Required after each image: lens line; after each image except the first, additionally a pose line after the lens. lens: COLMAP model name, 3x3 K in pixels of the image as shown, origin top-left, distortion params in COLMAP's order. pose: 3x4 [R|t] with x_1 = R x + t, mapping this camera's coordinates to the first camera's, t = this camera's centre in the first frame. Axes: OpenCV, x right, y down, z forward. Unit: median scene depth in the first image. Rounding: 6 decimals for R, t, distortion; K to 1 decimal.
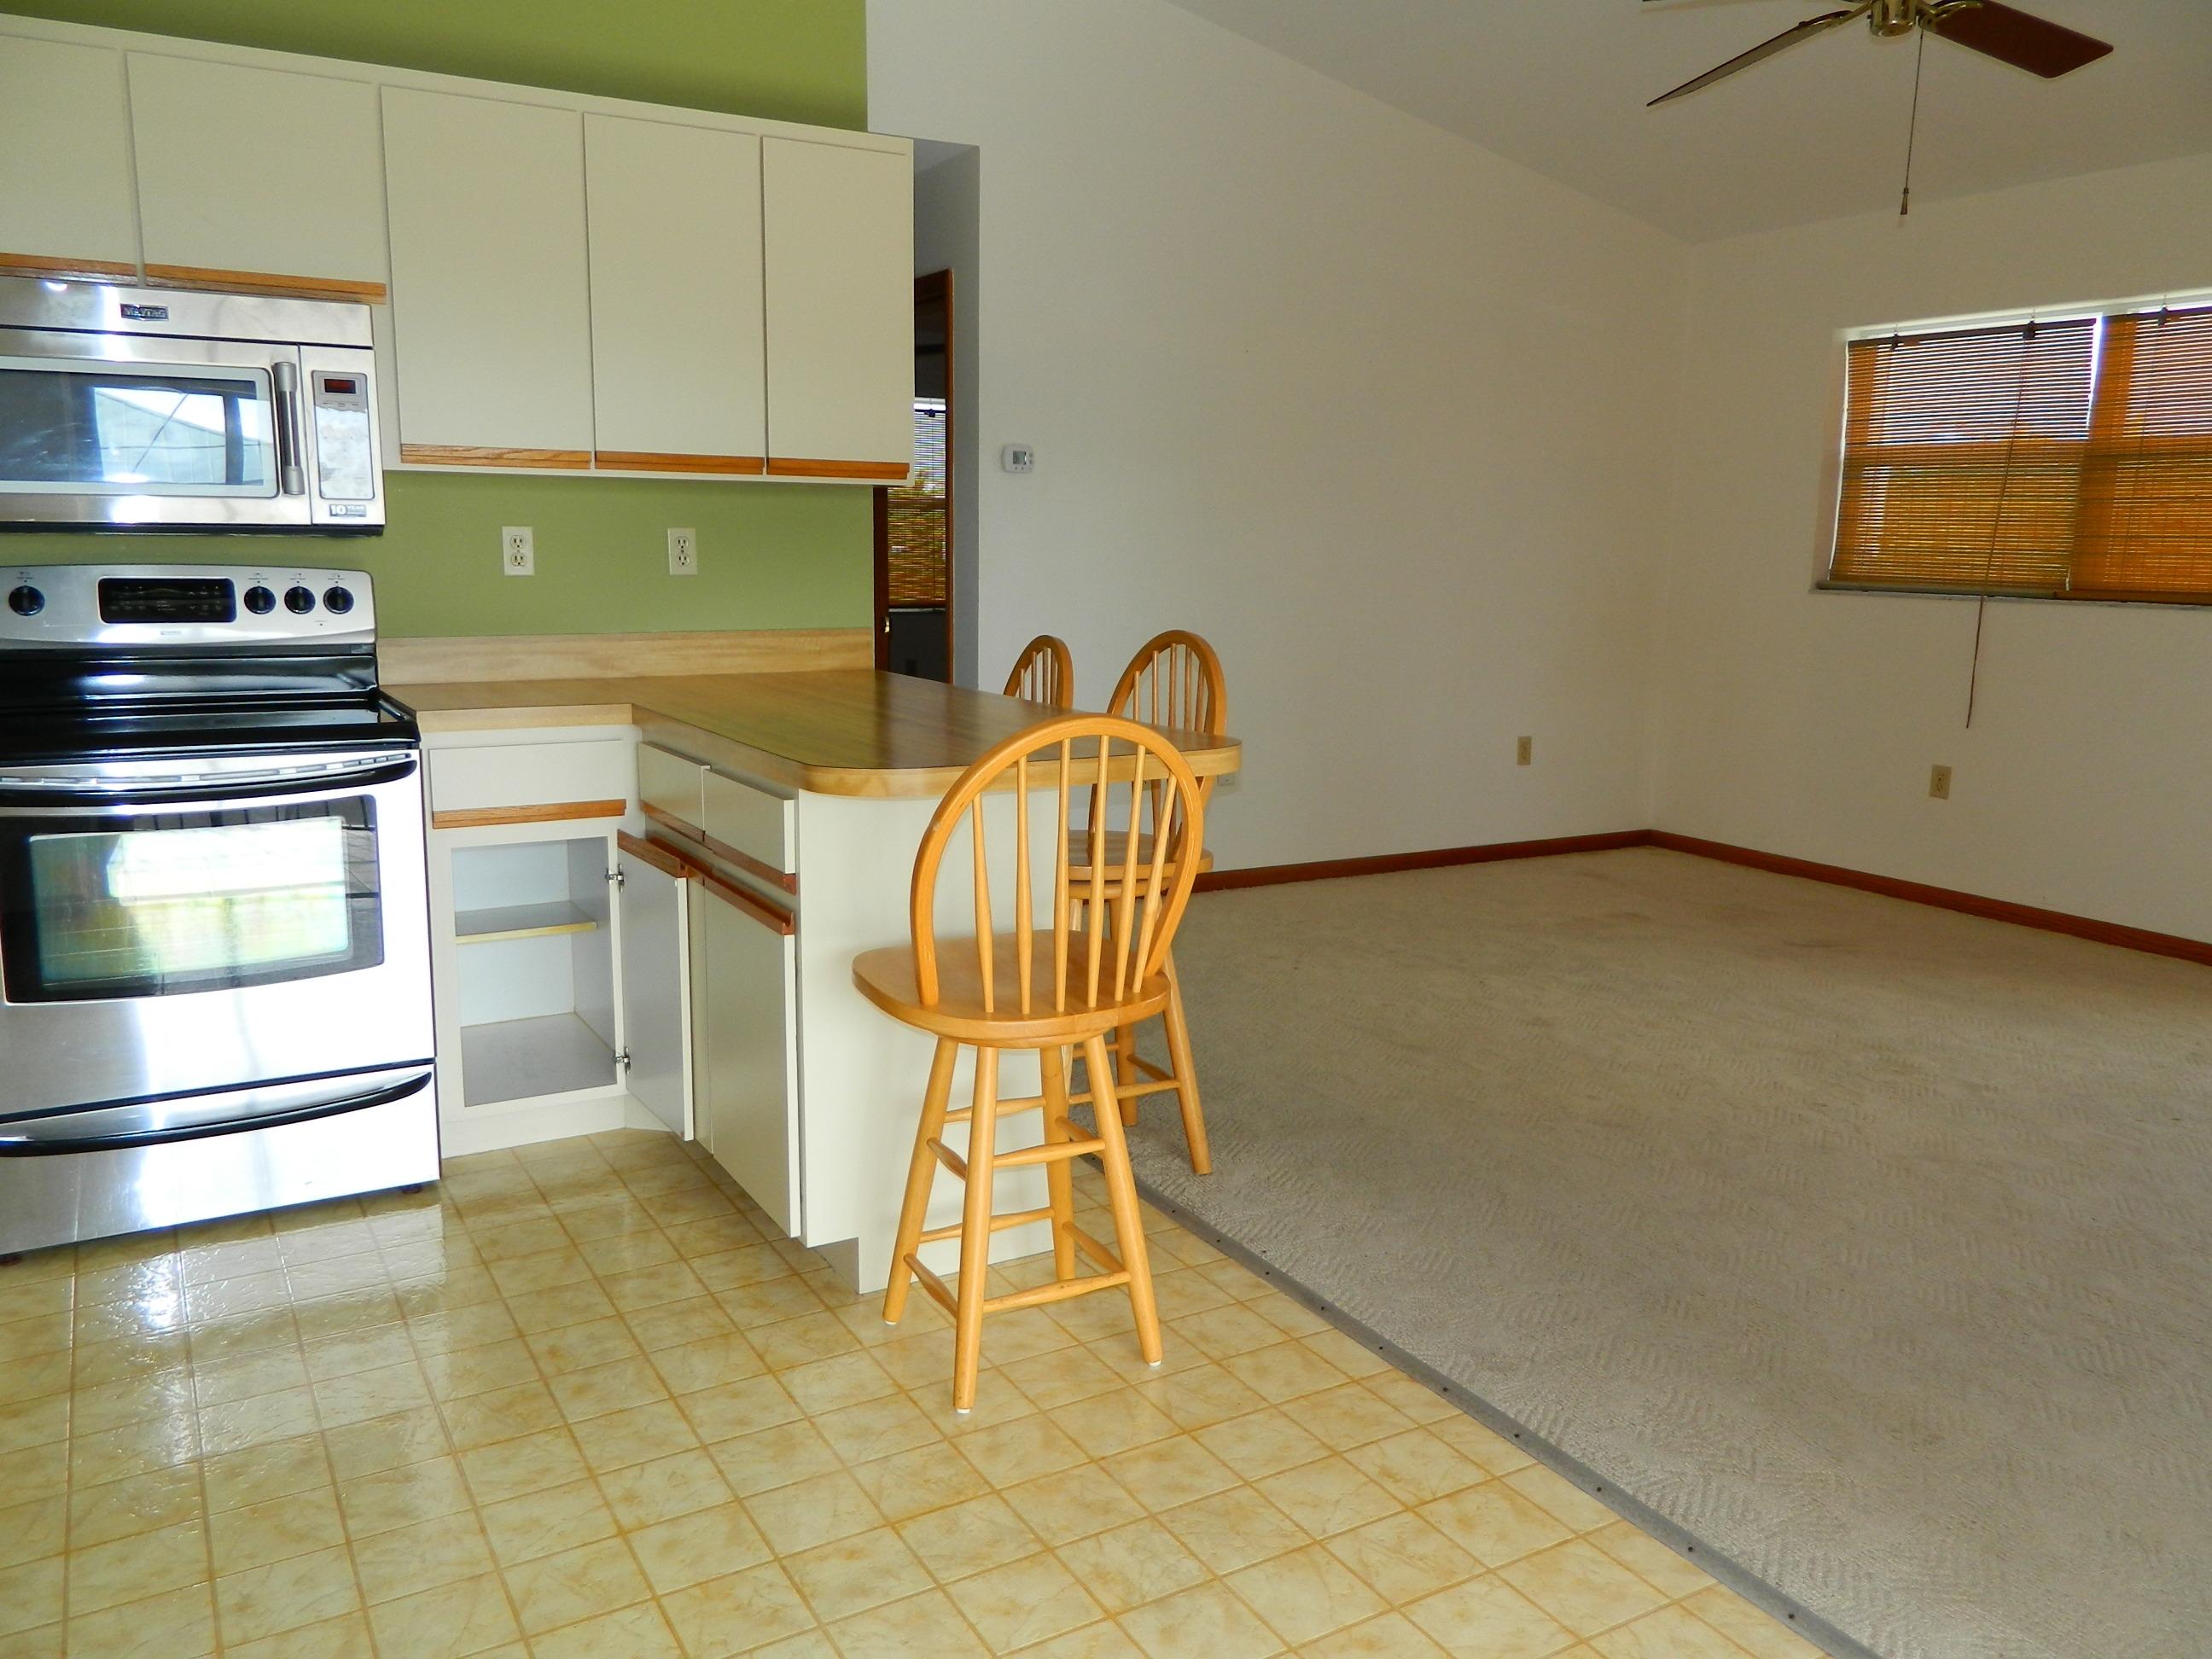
lens RADIAL K [[1663.5, 0, 1089.3], [0, 1663.5, 802.8], [0, 0, 1]] dist [0.025037, -0.013648]
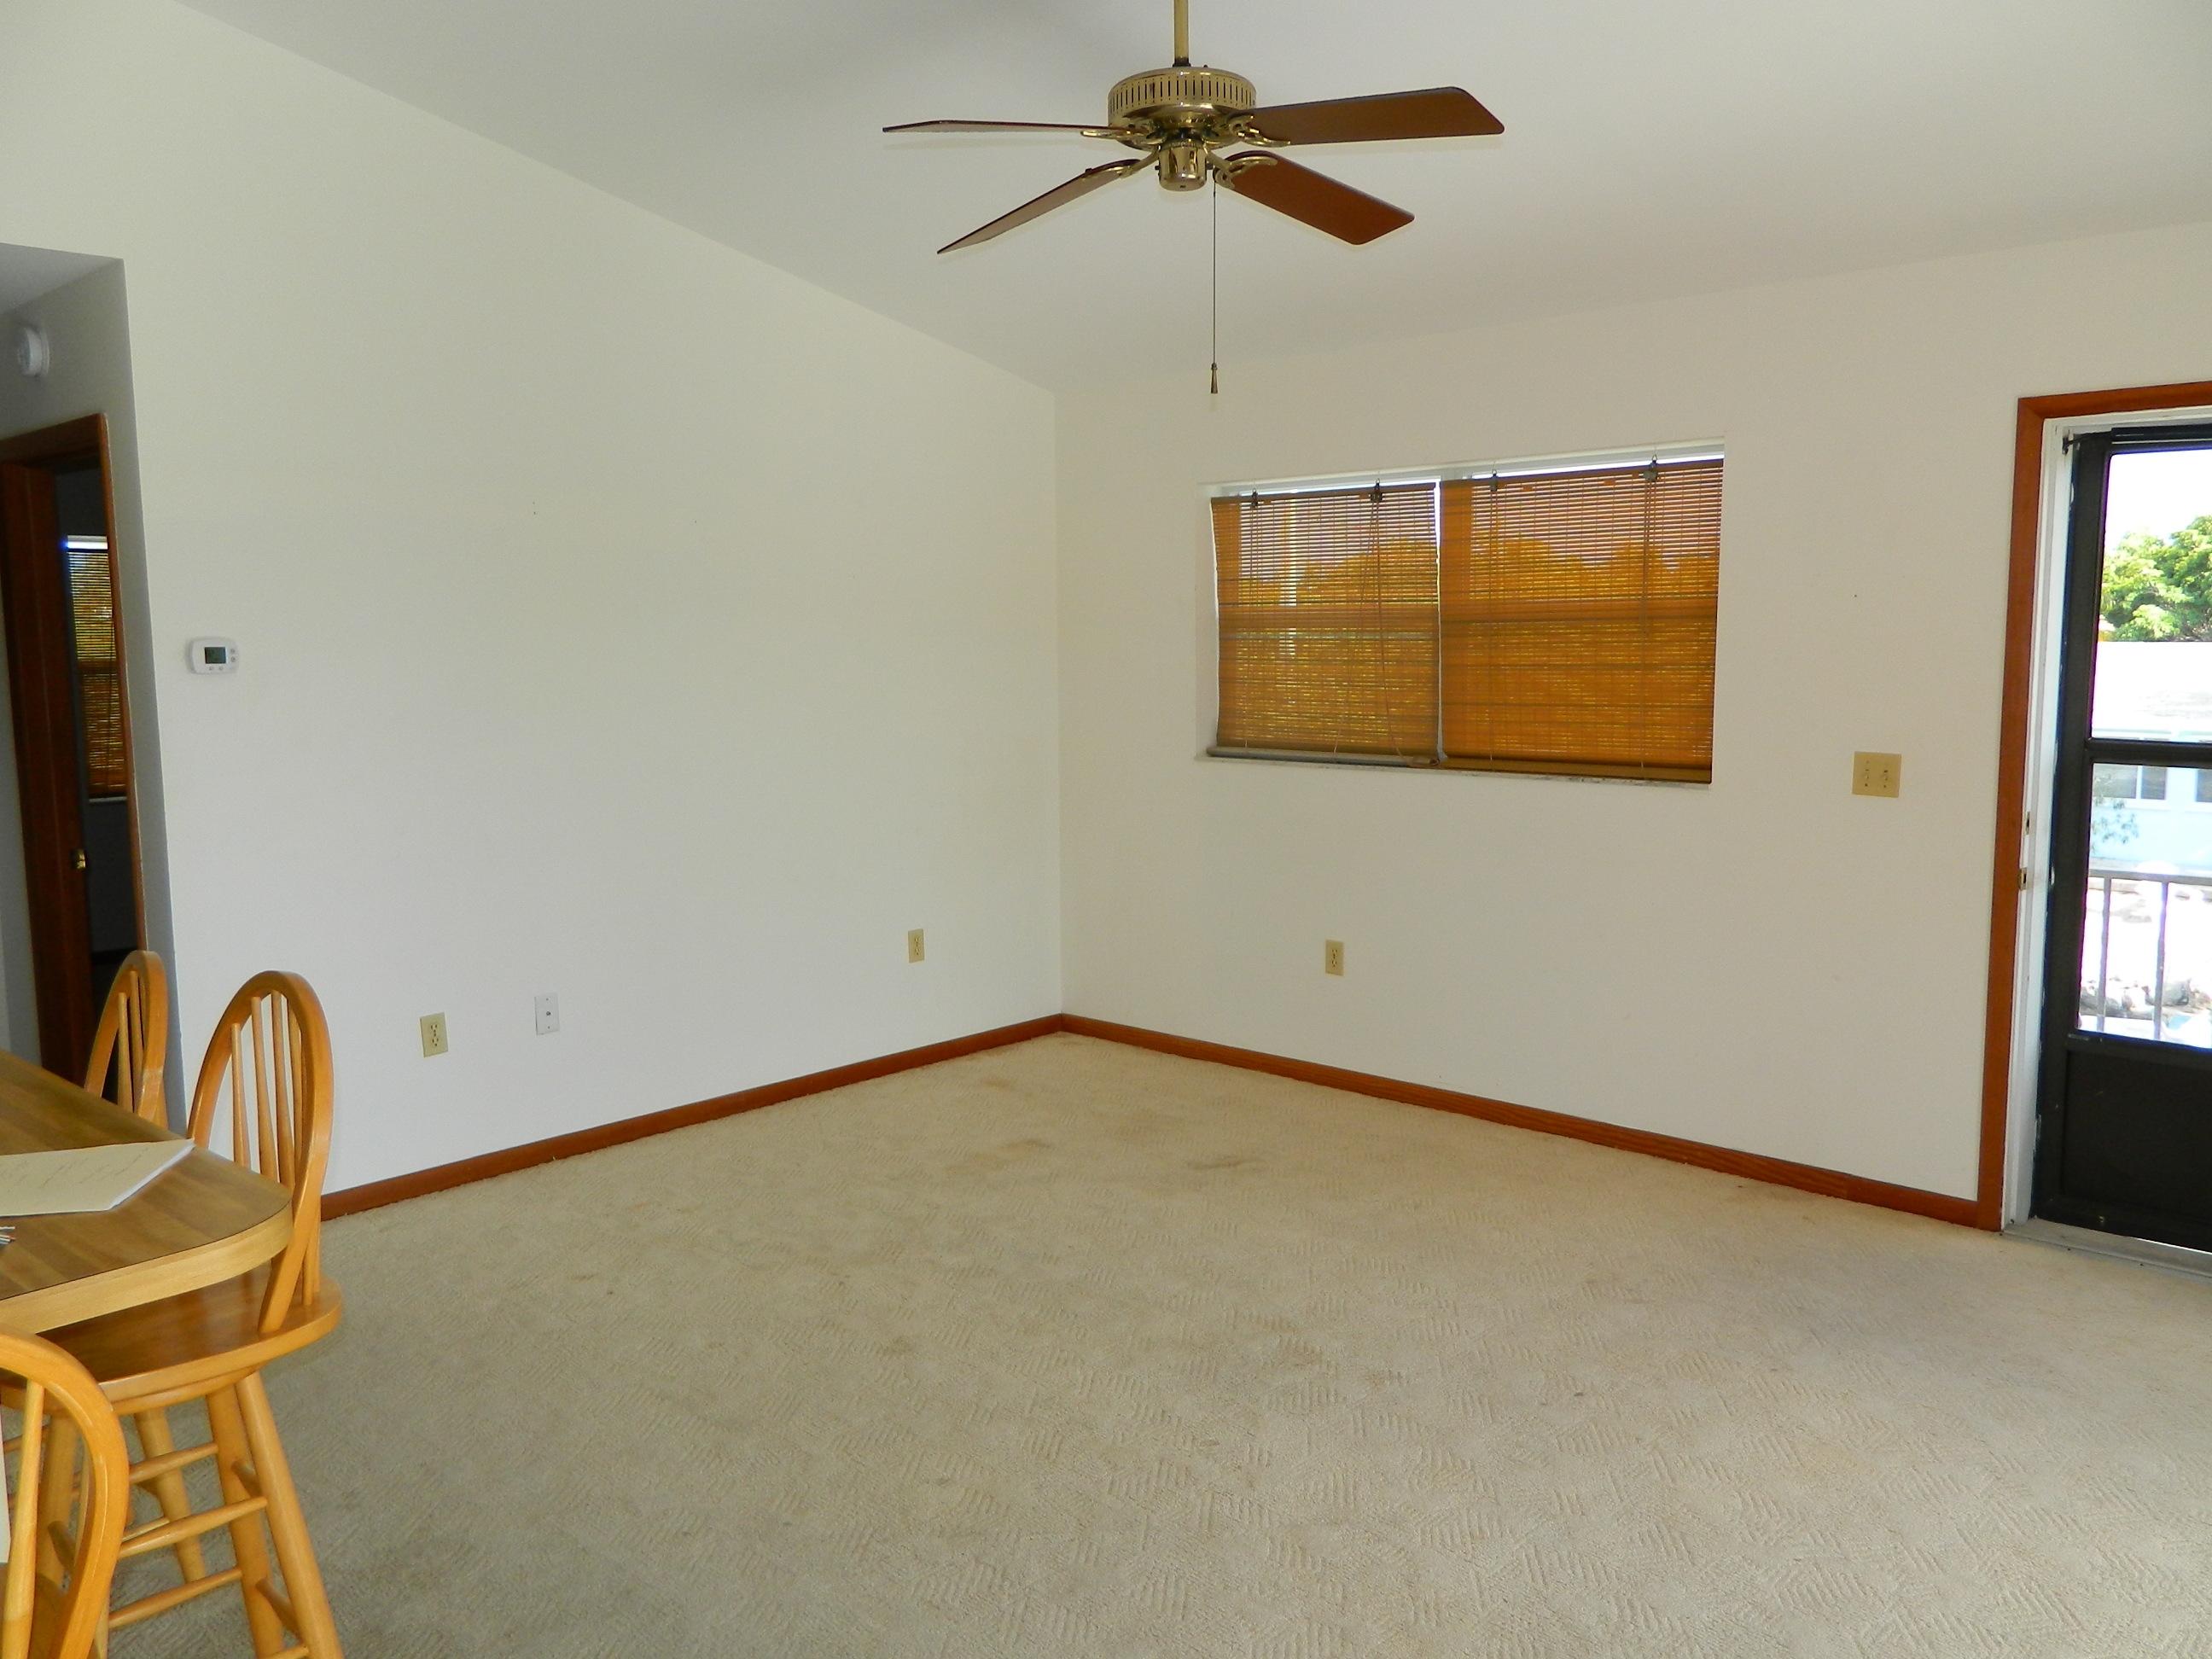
lens RADIAL K [[1663.5, 0, 1089.3], [0, 1663.5, 802.8], [0, 0, 1]] dist [0.025037, -0.013648]
pose [[0.951797, -0.056715, 0.301438, 0.118627], [0.074944, 0.995971, -0.049245, -0.079711], [-0.297431, 0.069462, 0.952213, 0.165995]]
